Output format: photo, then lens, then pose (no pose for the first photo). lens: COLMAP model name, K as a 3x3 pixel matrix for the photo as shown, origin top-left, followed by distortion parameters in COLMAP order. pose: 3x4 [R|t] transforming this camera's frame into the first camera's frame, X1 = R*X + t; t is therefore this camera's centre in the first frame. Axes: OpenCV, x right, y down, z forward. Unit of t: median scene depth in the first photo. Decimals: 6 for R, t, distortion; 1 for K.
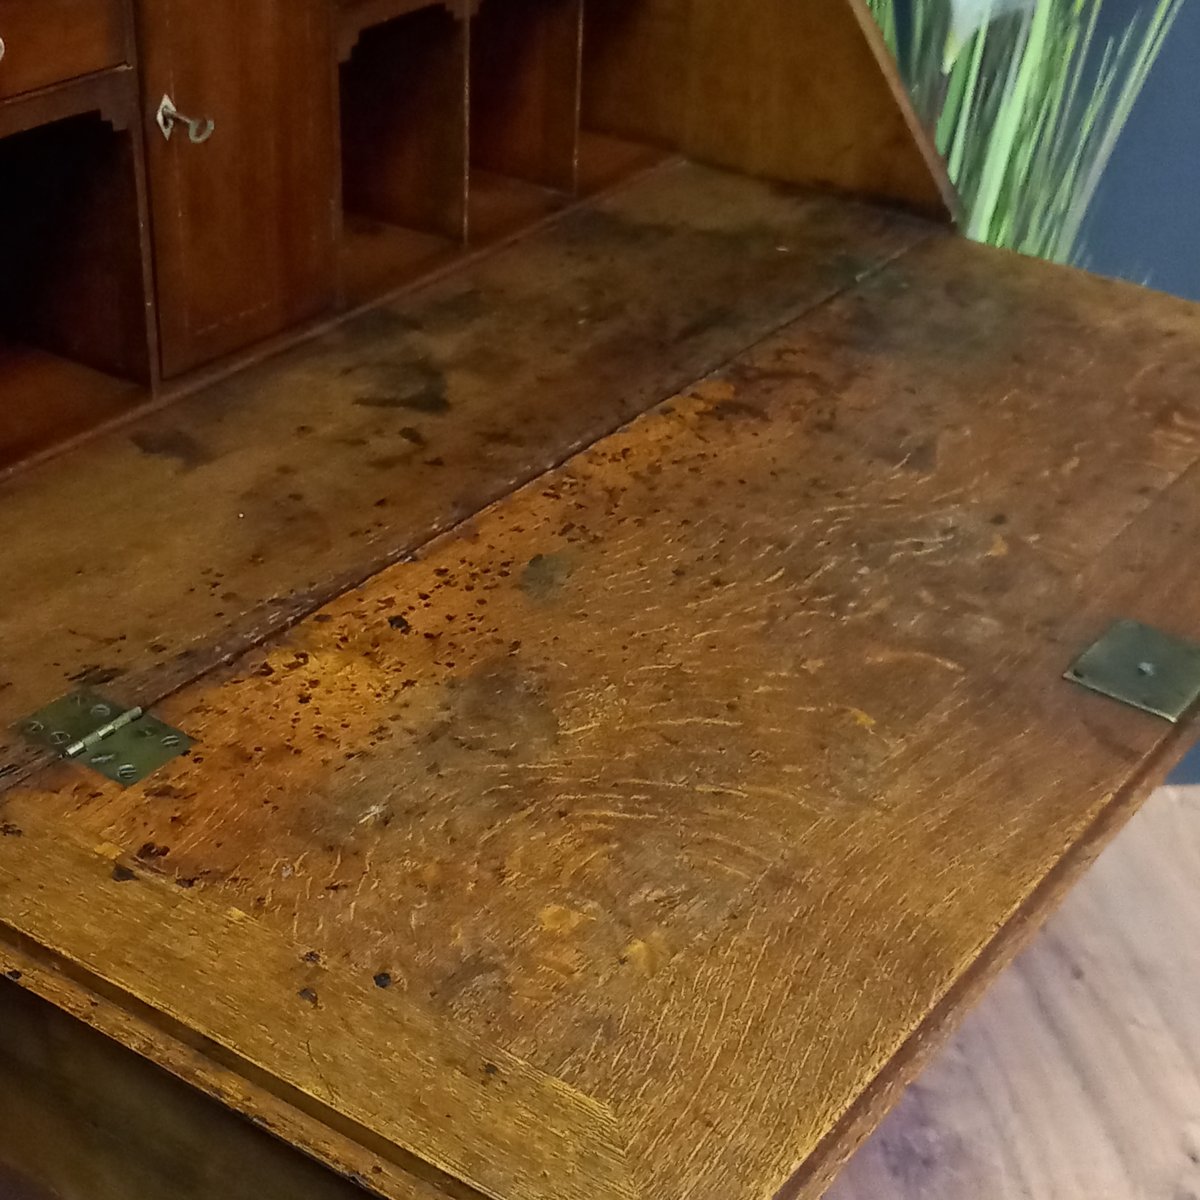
lens RADIAL K [[2138.1, 0, 644.0], [0, 2138.1, 600.1], [0, 0, 1]] dist [0.103722, -0.079809]
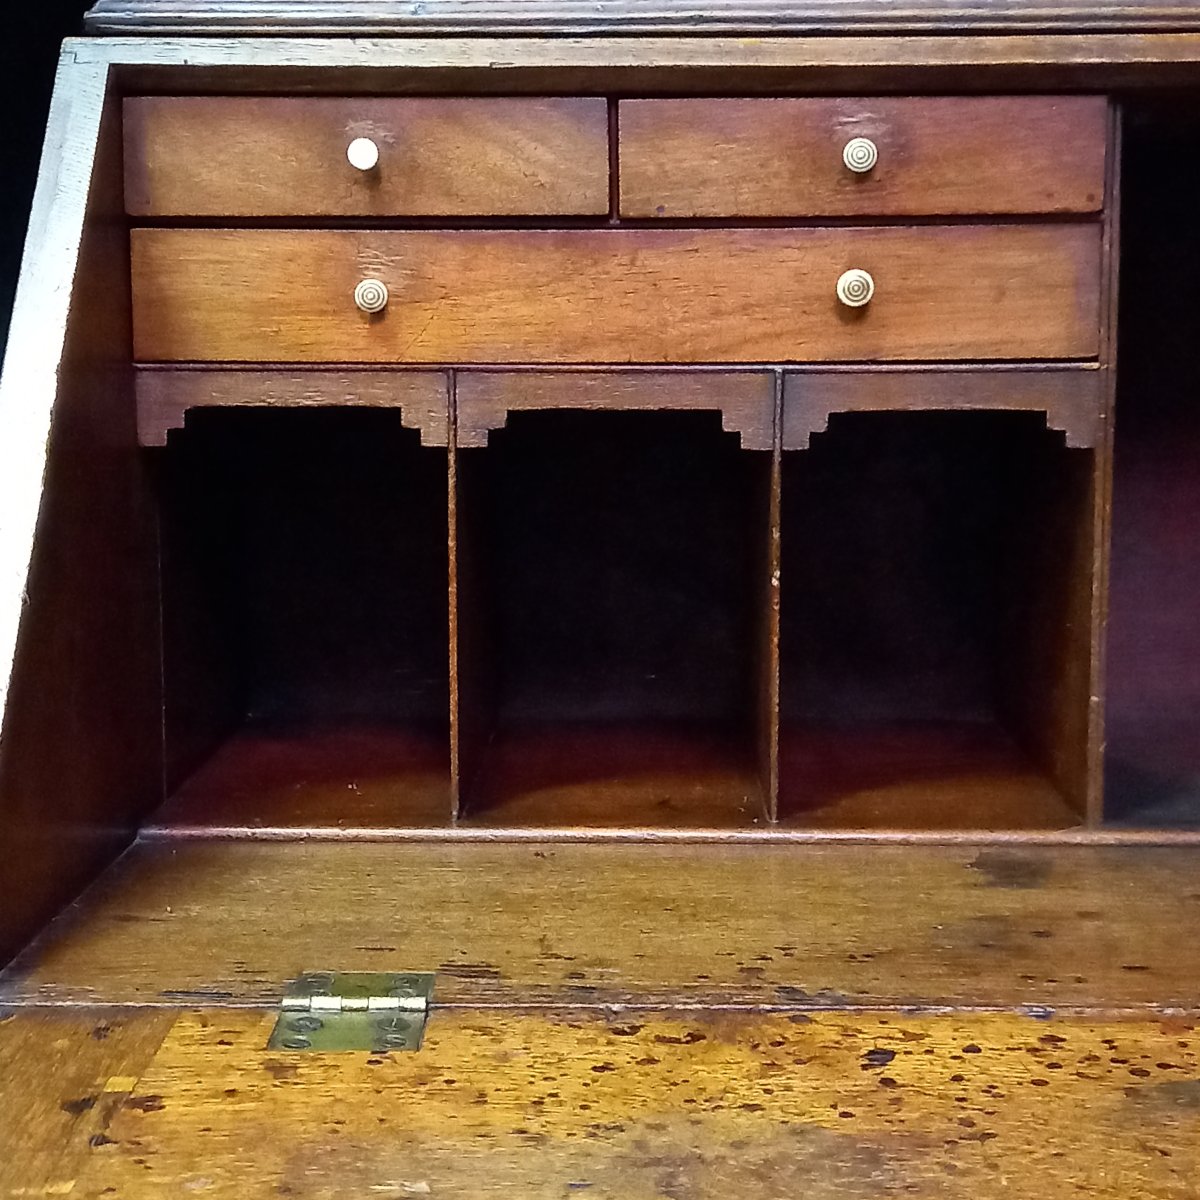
lens RADIAL K [[2138.1, 0, 644.0], [0, 2138.1, 600.1], [0, 0, 1]] dist [0.103722, -0.079809]
pose [[0.539583, 0.053360, -0.840240, 0.293110], [-0.399148, 0.894921, -0.199491, 0.036395], [0.741304, 0.443022, 0.504183, 0.521049]]
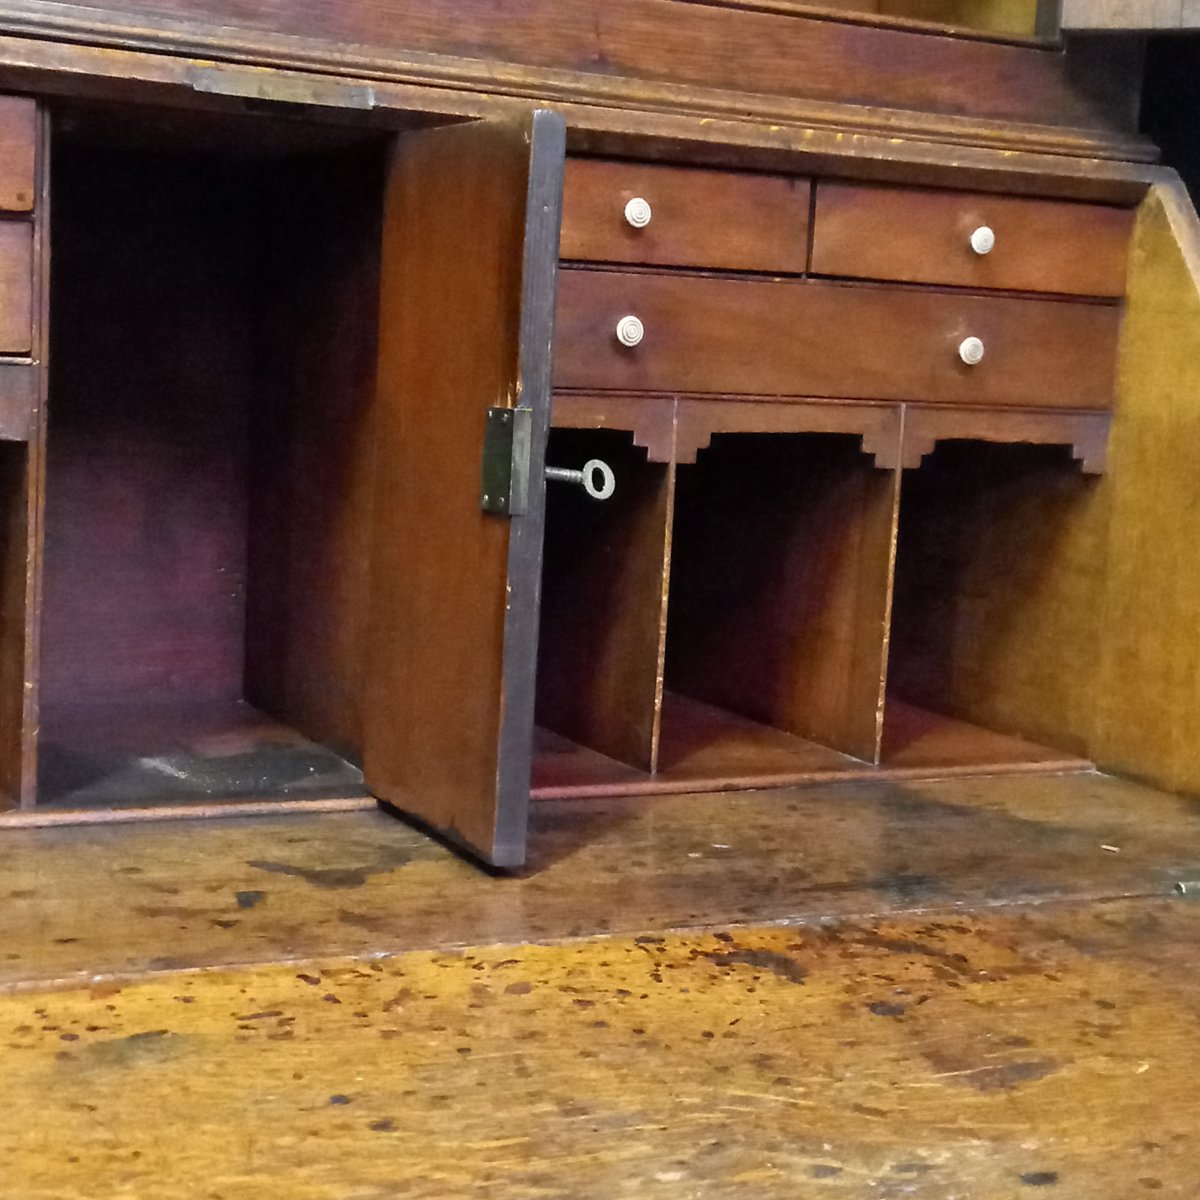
lens RADIAL K [[2138.1, 0, 644.0], [0, 2138.1, 600.1], [0, 0, 1]] dist [0.103722, -0.079809]
pose [[0.869952, 0.061797, -0.489250, 0.319584], [-0.261790, 0.898649, -0.351989, 0.042566], [0.417912, 0.434294, 0.797959, 0.492188]]
